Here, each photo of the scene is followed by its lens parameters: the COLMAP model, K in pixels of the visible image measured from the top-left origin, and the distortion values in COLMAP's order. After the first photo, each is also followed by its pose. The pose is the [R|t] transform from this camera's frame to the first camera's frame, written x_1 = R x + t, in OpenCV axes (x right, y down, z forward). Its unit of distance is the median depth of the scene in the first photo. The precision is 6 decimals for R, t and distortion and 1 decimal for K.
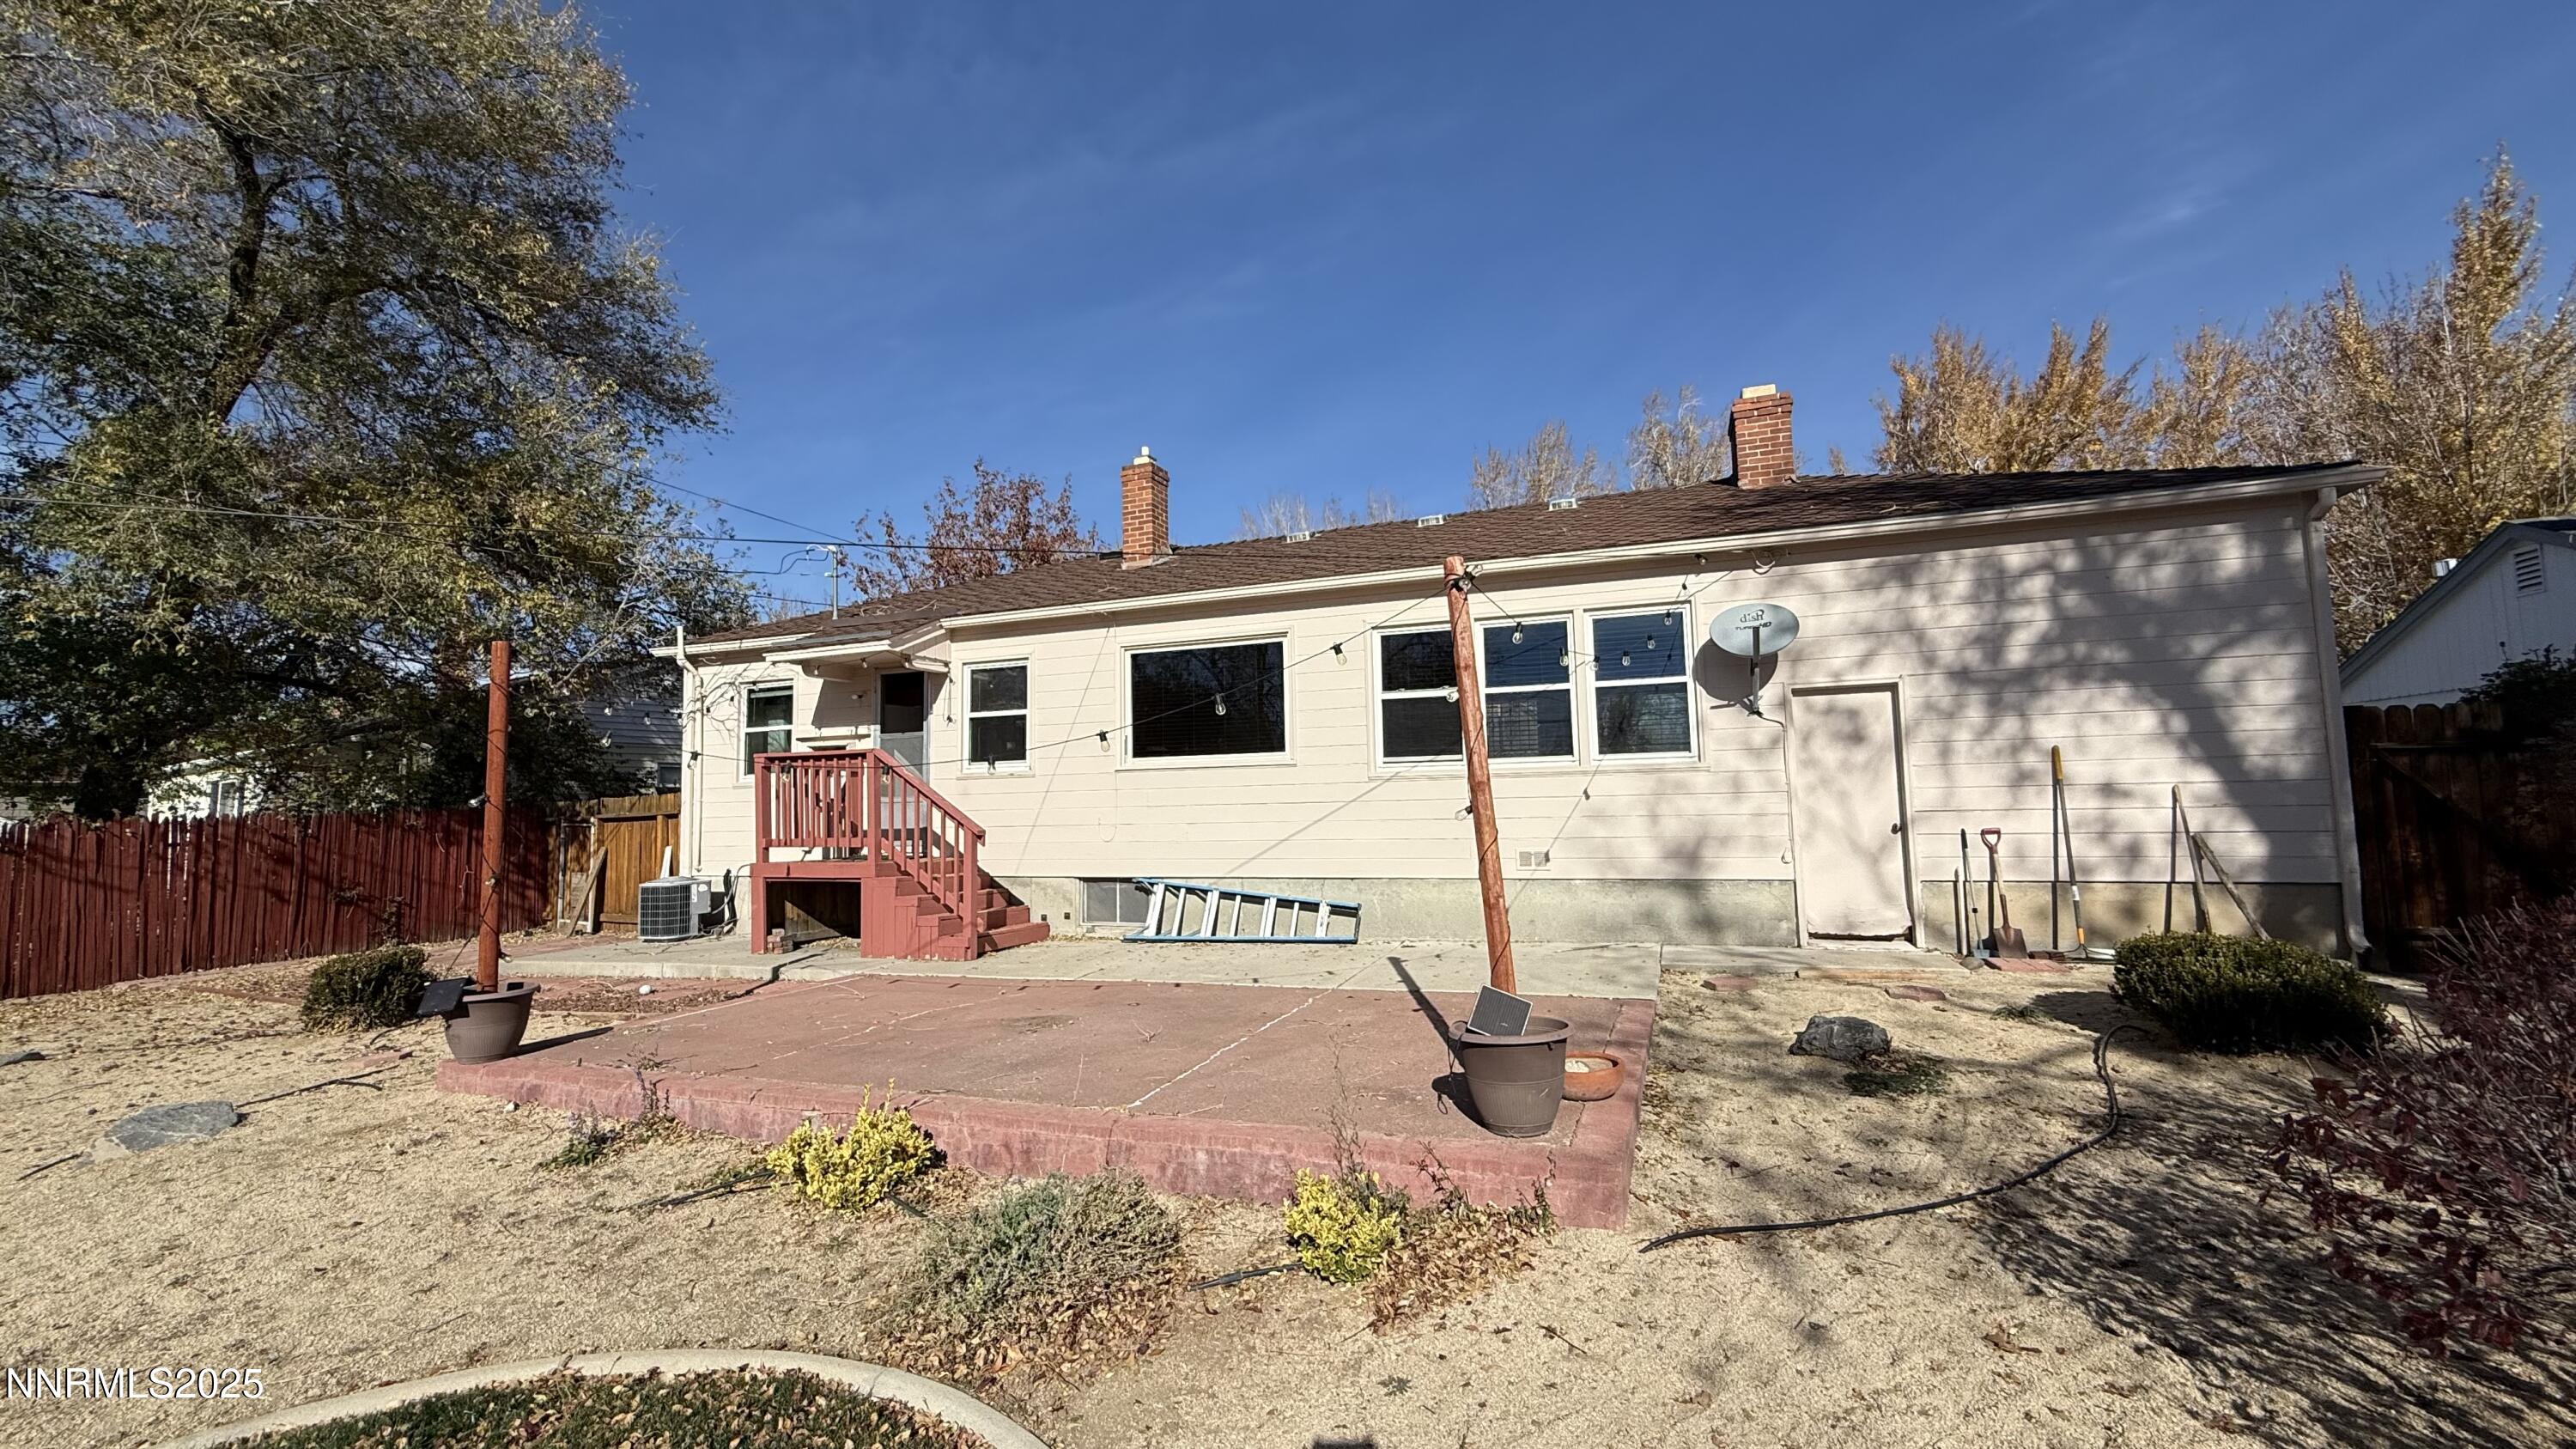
lens RADIAL K [[1025.6, 0, 1283.9], [0, 1025.6, 721.3], [0, 0, 1]] dist [0.002125, -0.000249]
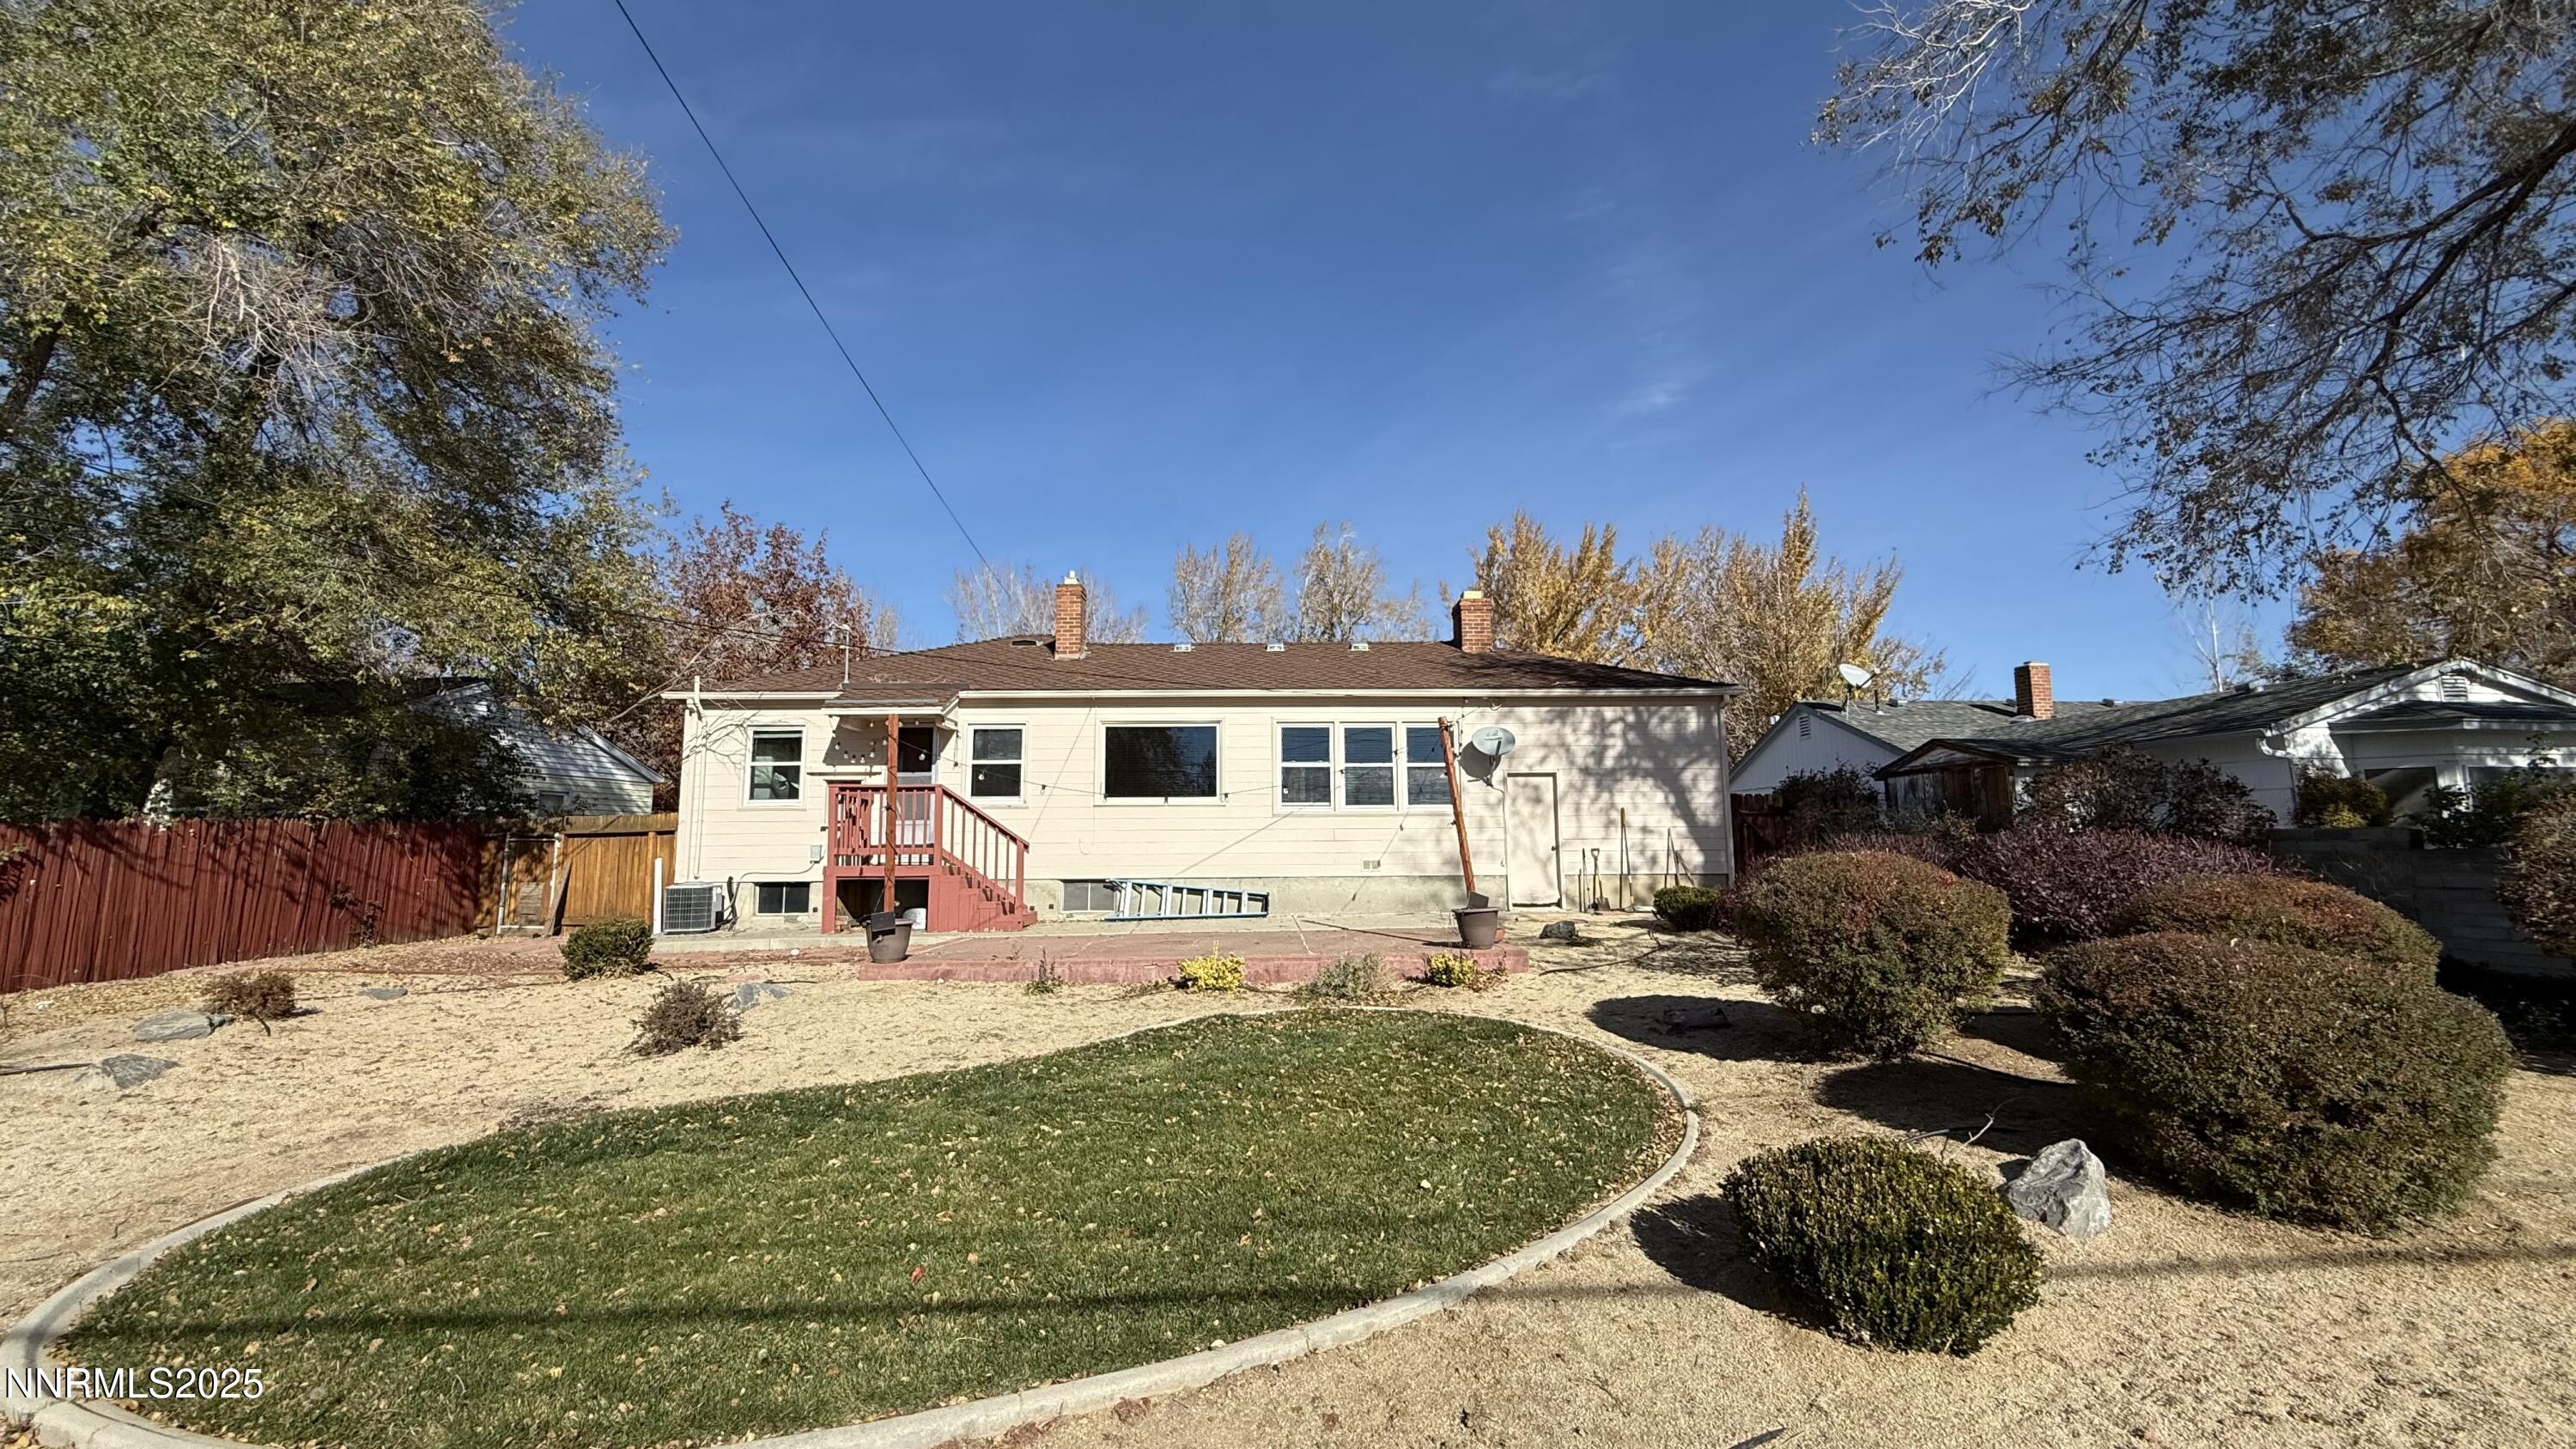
lens RADIAL K [[1025.6, 0, 1288.1], [0, 1025.6, 723.8], [0, 0, 1]] dist [0.002125, -0.000249]
pose [[0.922788, 0.063399, 0.380055, -0.539394], [-0.044362, 0.997292, -0.058649, 0.005683], [-0.382745, 0.037261, 0.923102, -0.525260]]
